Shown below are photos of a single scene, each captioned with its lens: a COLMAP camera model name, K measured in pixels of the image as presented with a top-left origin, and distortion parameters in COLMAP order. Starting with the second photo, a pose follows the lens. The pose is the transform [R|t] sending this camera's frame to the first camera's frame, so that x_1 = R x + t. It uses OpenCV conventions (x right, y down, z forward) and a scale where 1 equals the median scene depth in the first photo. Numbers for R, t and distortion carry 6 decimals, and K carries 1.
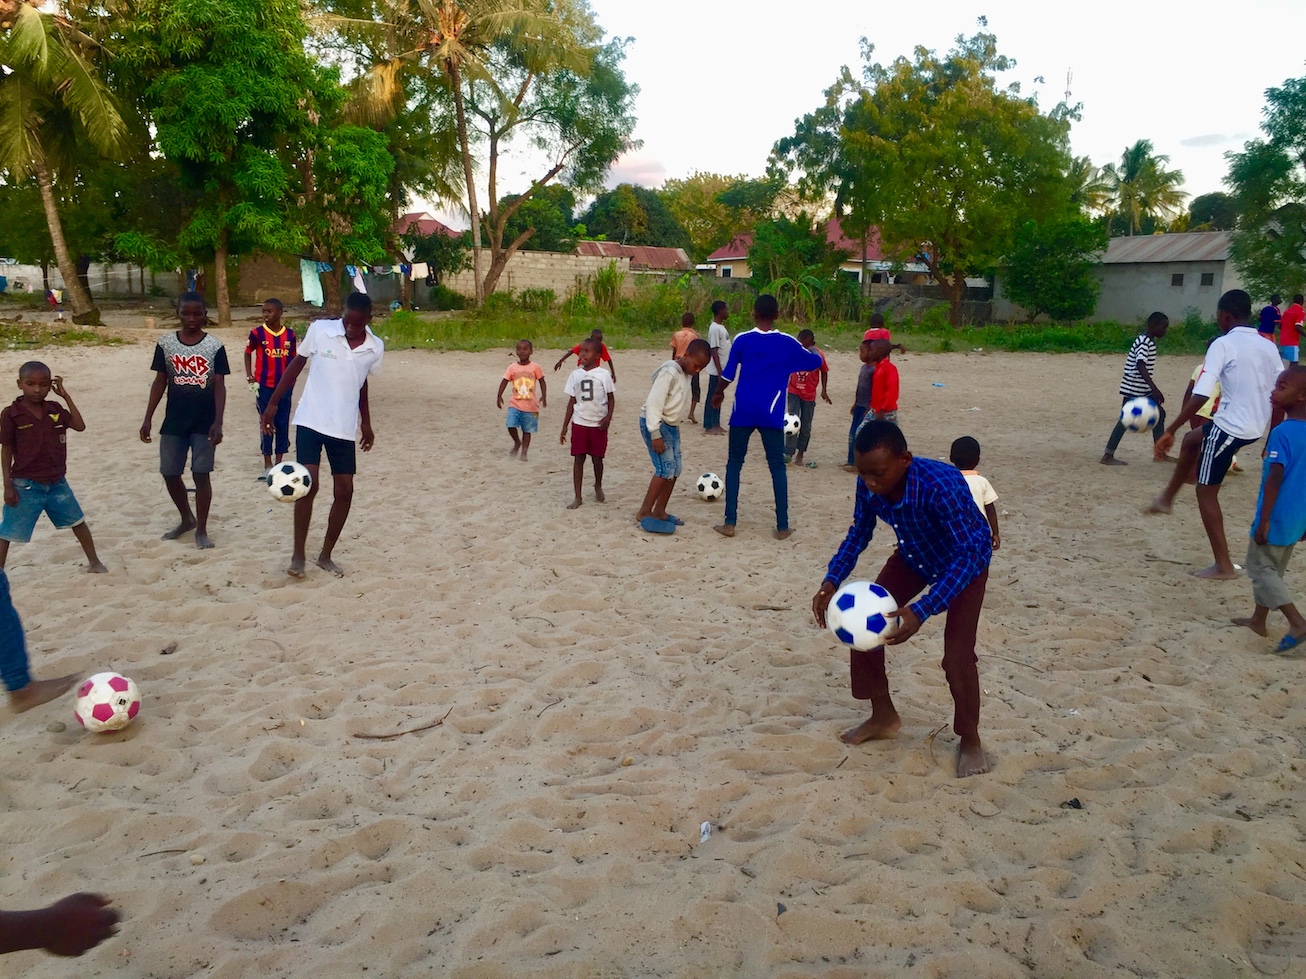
lens RADIAL K [[1105.8, 0, 653.0], [0, 1105.8, 489.5], [0, 0, 1]] dist [0.079573, -0.125487]
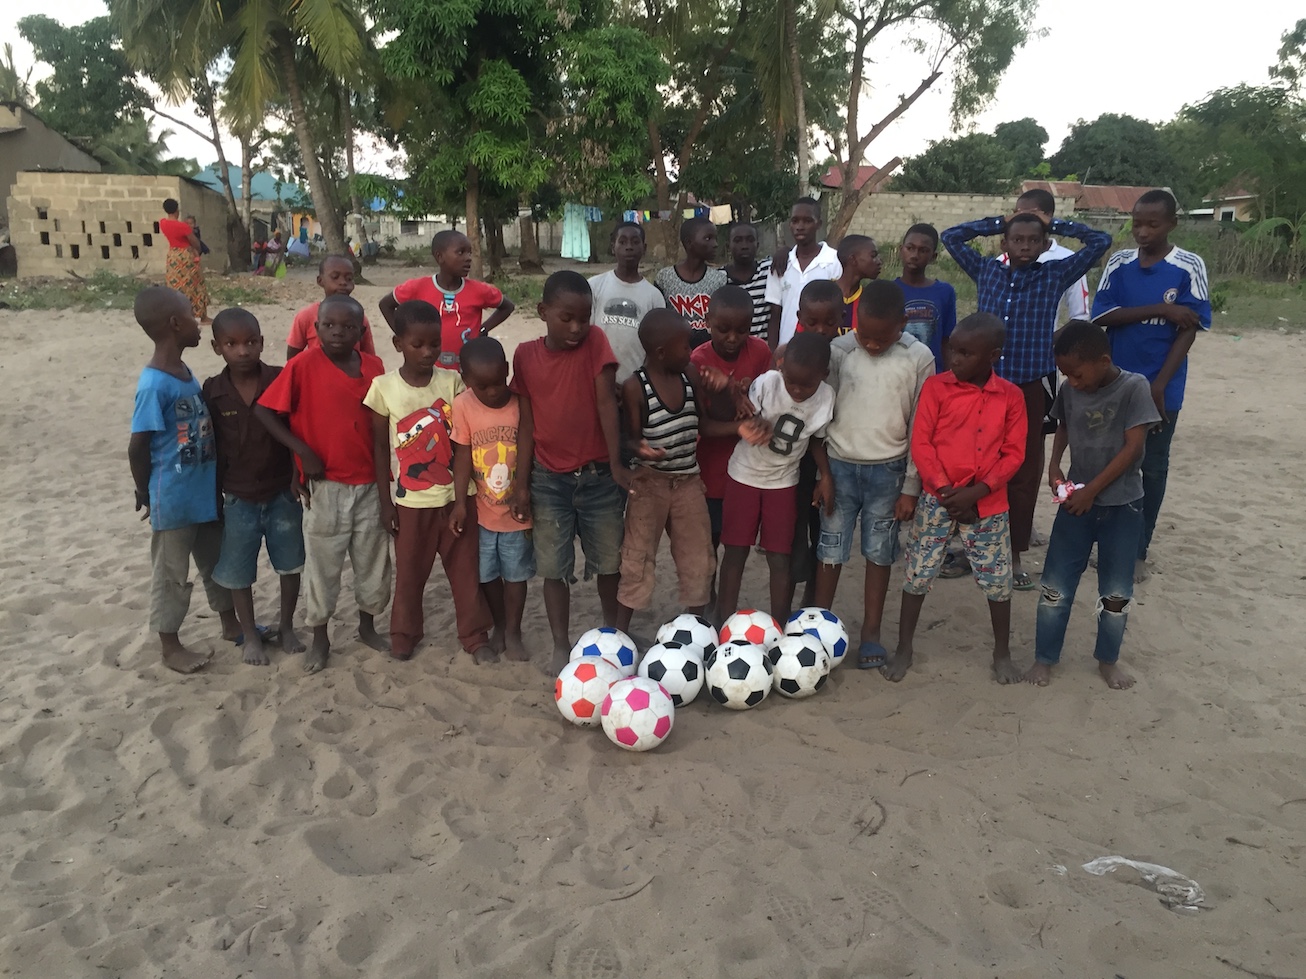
lens RADIAL K [[1105.8, 0, 653.0], [0, 1105.8, 489.5], [0, 0, 1]] dist [0.079573, -0.125487]
pose [[0.909157, 0.083460, -0.408005, 0.062637], [-0.068200, 0.996324, 0.051836, -0.027316], [0.410831, -0.019301, 0.911507, 0.178726]]
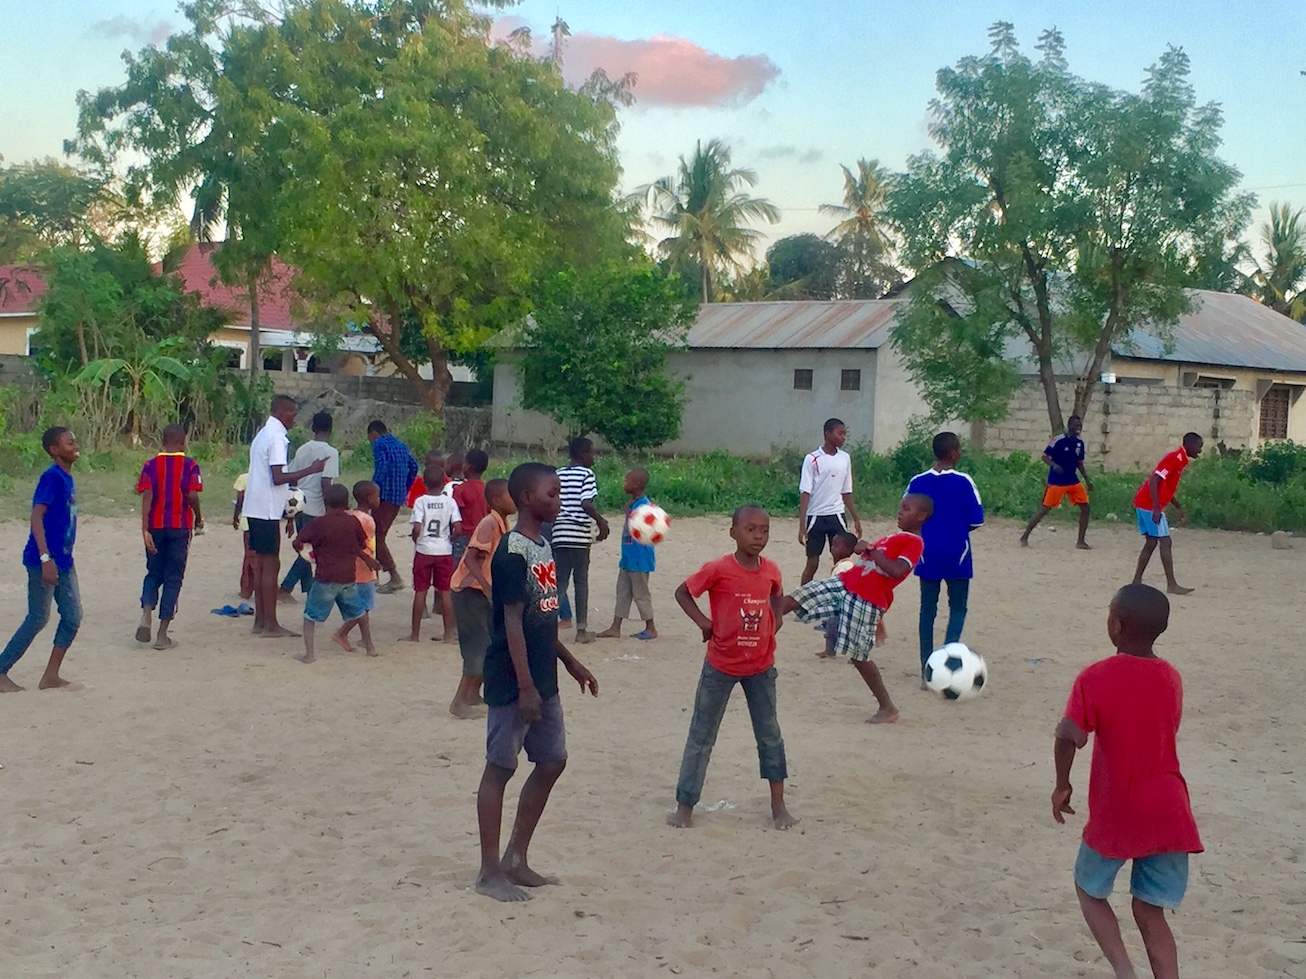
lens RADIAL K [[2048.7, 0, 653.0], [0, 2048.7, 489.5], [0, 0, 1]] dist [0.037494, 0.045865]
pose [[0.923263, -0.004899, 0.384136, -0.014408], [0.051886, 0.992347, -0.112052, -0.014350], [-0.380648, 0.123384, 0.916452, 0.056913]]
